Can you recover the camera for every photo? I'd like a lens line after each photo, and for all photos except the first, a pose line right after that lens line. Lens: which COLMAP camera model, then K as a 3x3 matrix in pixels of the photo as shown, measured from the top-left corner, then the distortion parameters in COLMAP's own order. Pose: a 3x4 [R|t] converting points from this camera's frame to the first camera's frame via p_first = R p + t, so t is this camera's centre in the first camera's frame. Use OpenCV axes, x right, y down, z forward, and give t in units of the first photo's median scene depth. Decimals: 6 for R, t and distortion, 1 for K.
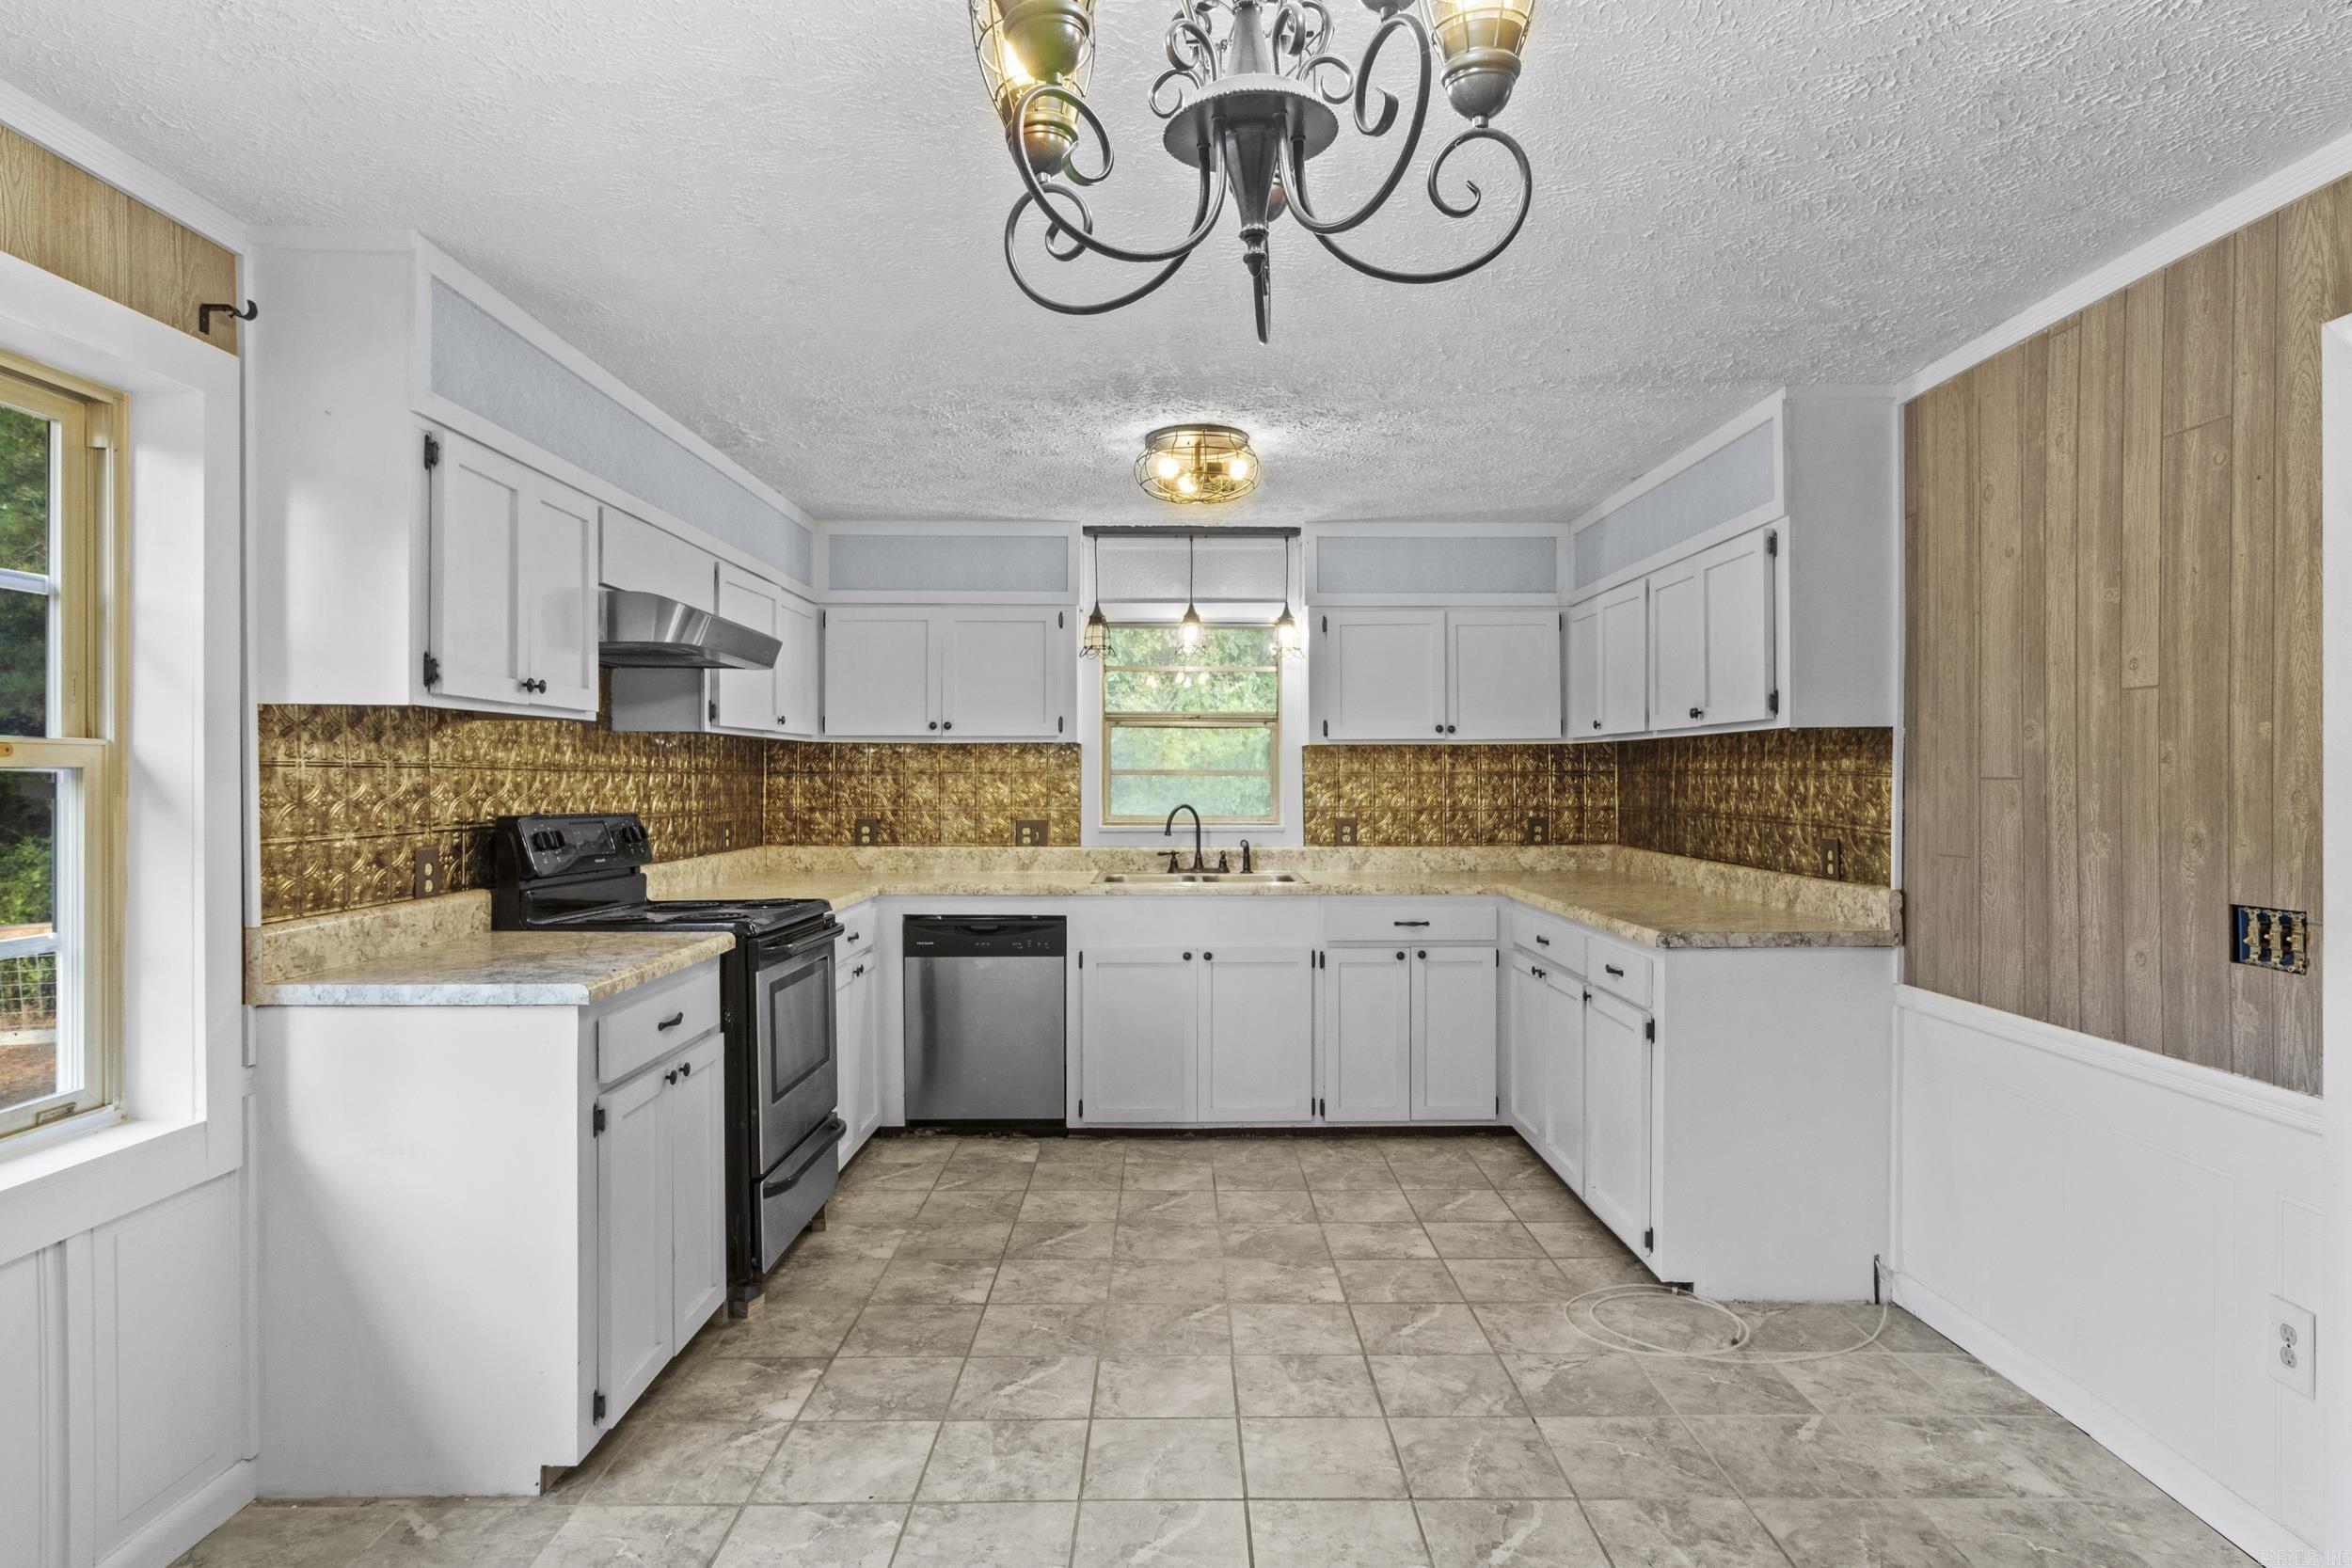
lens RADIAL K [[1322.4, 0, 1171.8], [0, 1322.4, 782.9], [0, 0, 1]] dist [0.008269, -0.001243]
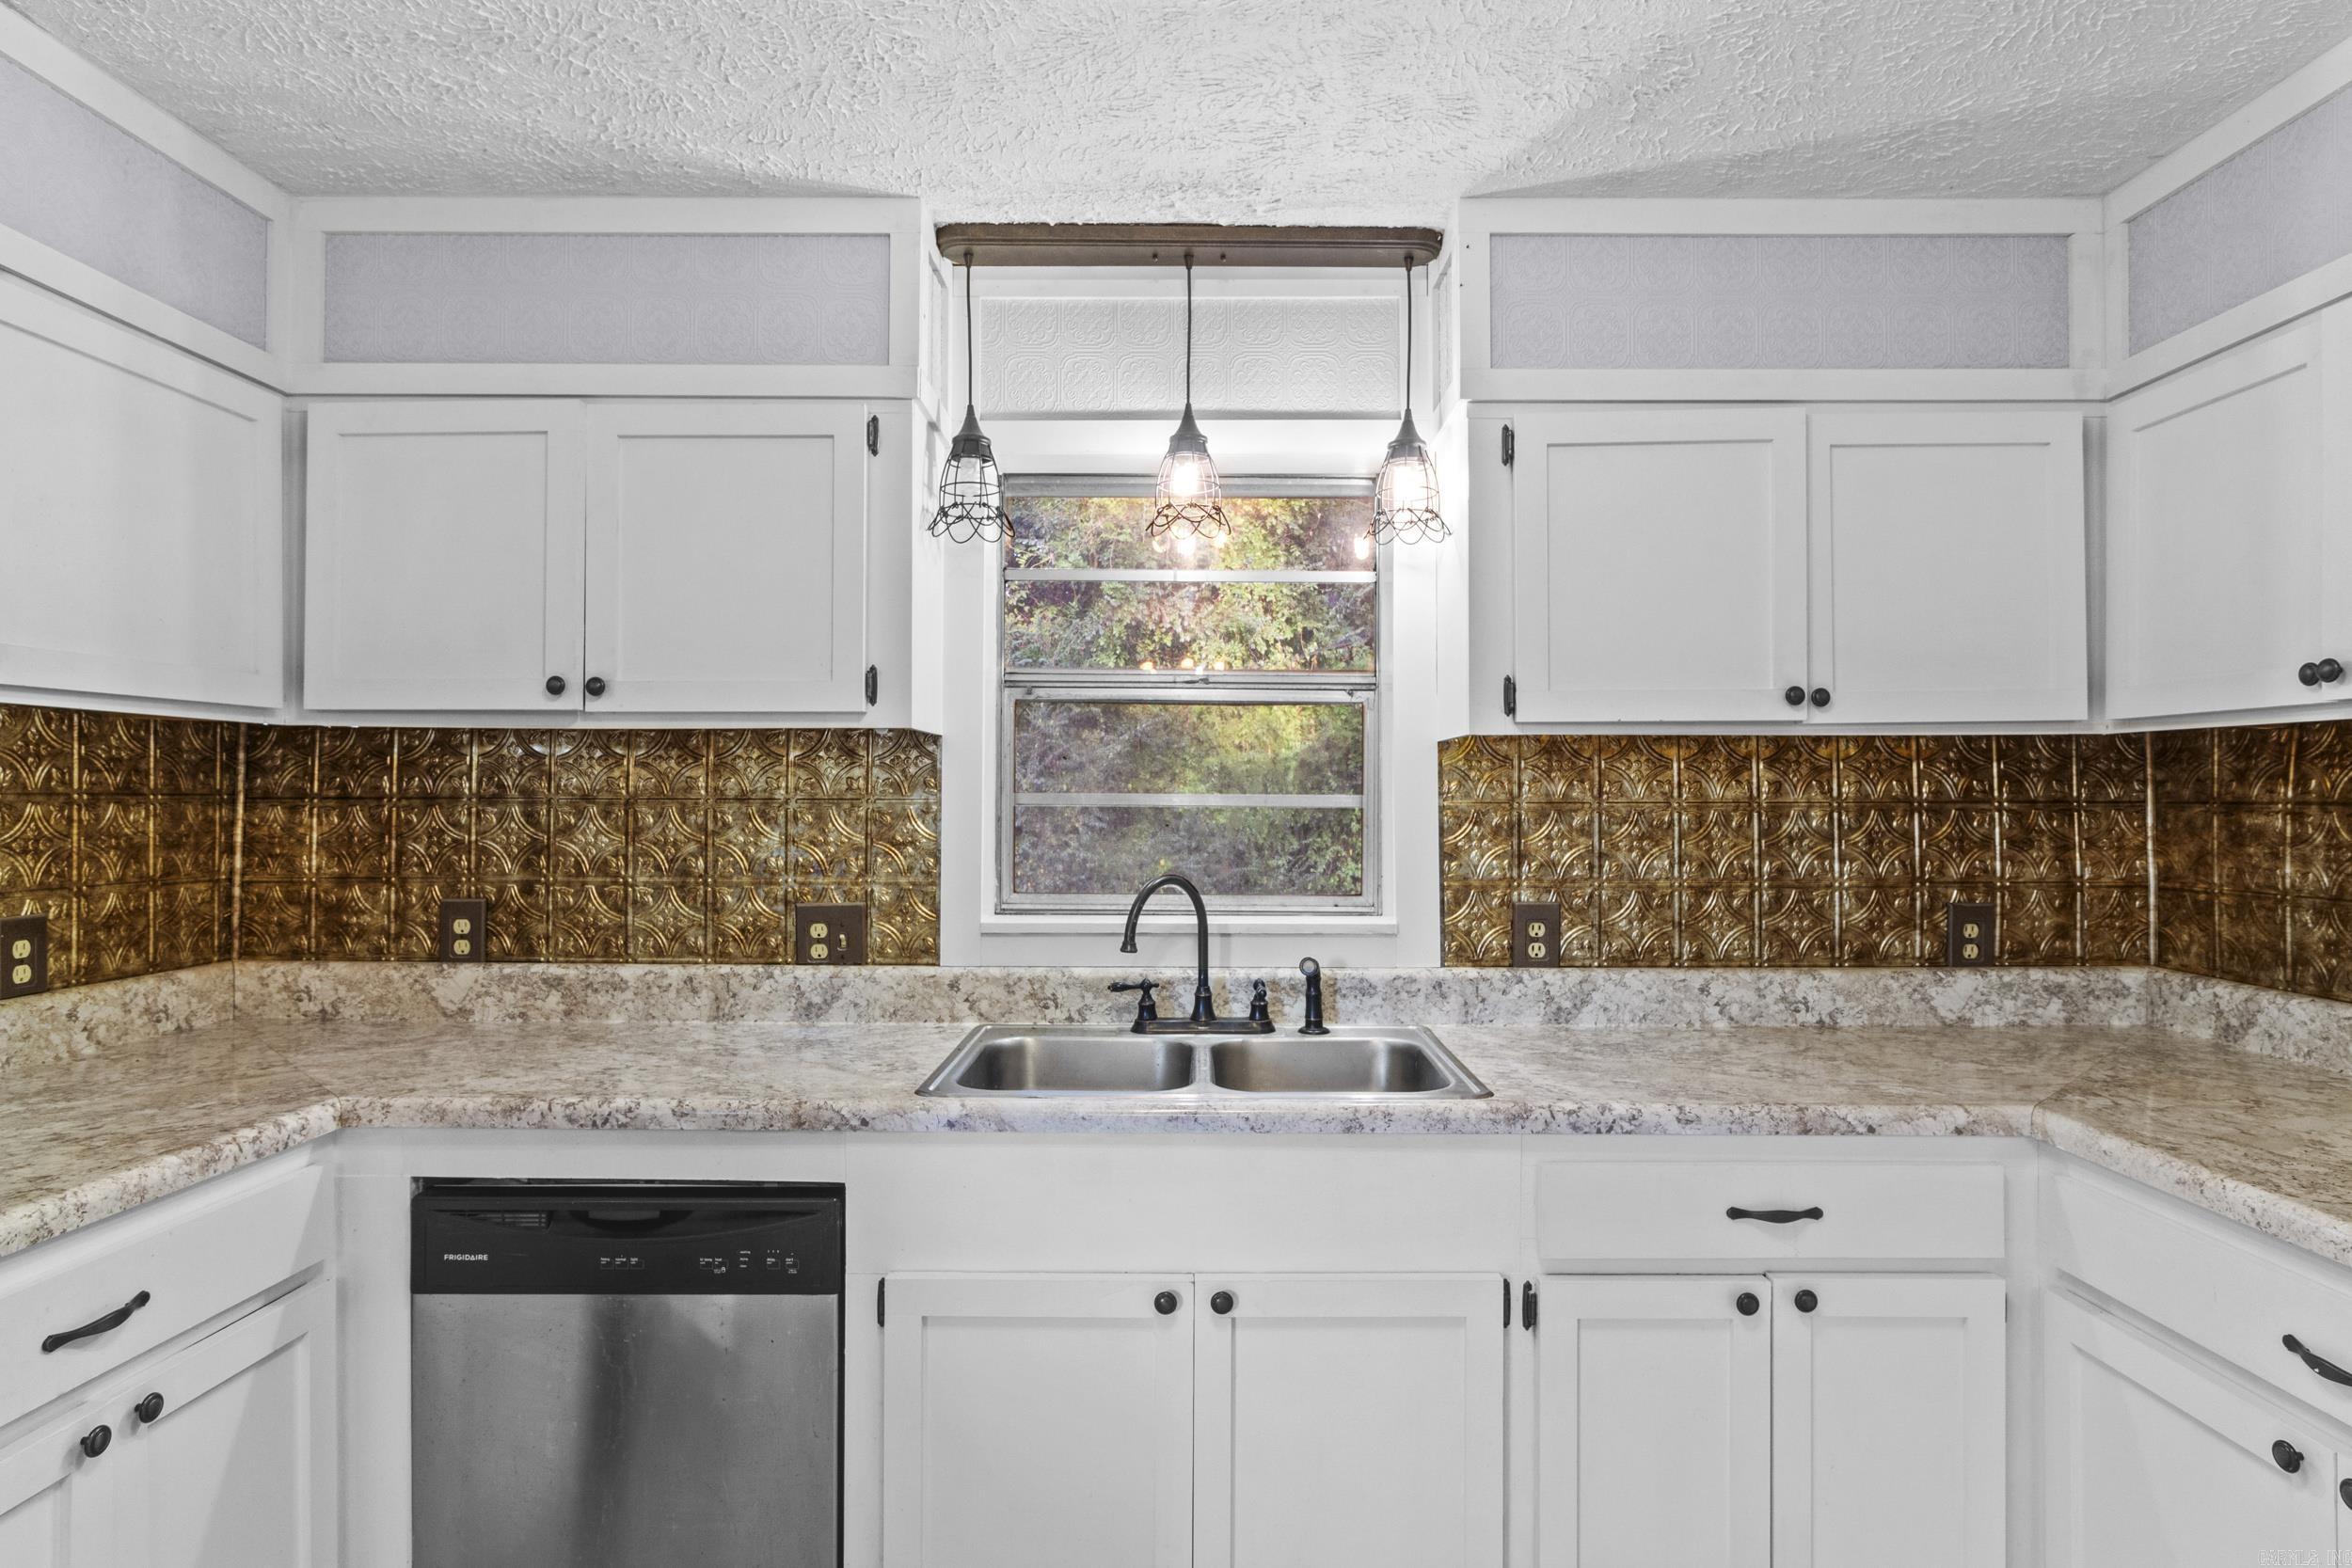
lens RADIAL K [[1322.4, 0, 1181.3], [0, 1322.4, 781.6], [0, 0, 1]] dist [0.008269, -0.001243]
pose [[0.999960, 0.002965, -0.008496, 0.016284], [-0.003108, 0.999853, -0.016876, -0.006583], [0.008445, 0.016902, 0.999821, 0.554389]]
